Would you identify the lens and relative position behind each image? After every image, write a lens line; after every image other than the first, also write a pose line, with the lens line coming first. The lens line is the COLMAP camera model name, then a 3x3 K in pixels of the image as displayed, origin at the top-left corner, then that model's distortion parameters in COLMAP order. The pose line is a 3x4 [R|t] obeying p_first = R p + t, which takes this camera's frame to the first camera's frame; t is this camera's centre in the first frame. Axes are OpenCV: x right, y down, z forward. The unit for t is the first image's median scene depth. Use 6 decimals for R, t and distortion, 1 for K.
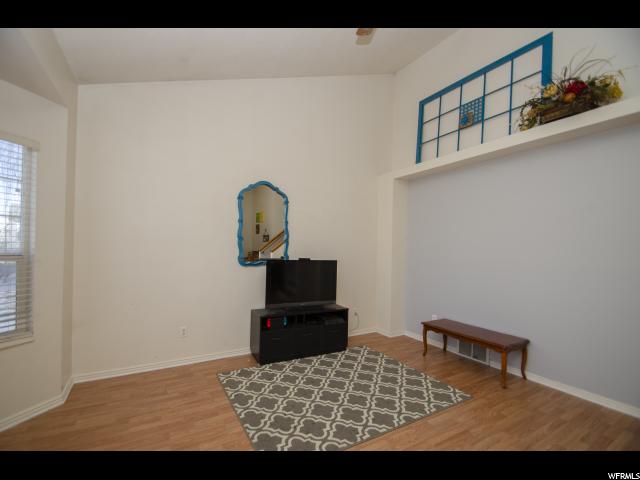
lens RADIAL K [[274.5, 0, 318.8], [0, 274.5, 240.3], [0, 0, 1]] dist [0.003724, -0.000008]
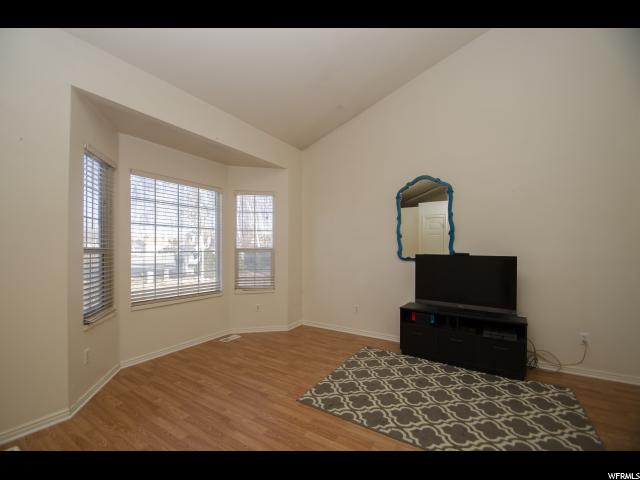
lens RADIAL K [[287.6, 0, 318.4], [0, 287.6, 242.8], [0, 0, 1]] dist [-0.001037, -0.000547]
pose [[0.447520, -0.040592, -0.893352, 0.632565], [0.040215, 0.998872, -0.025241, 0.042568], [0.893369, -0.024630, 0.448648, 0.223523]]
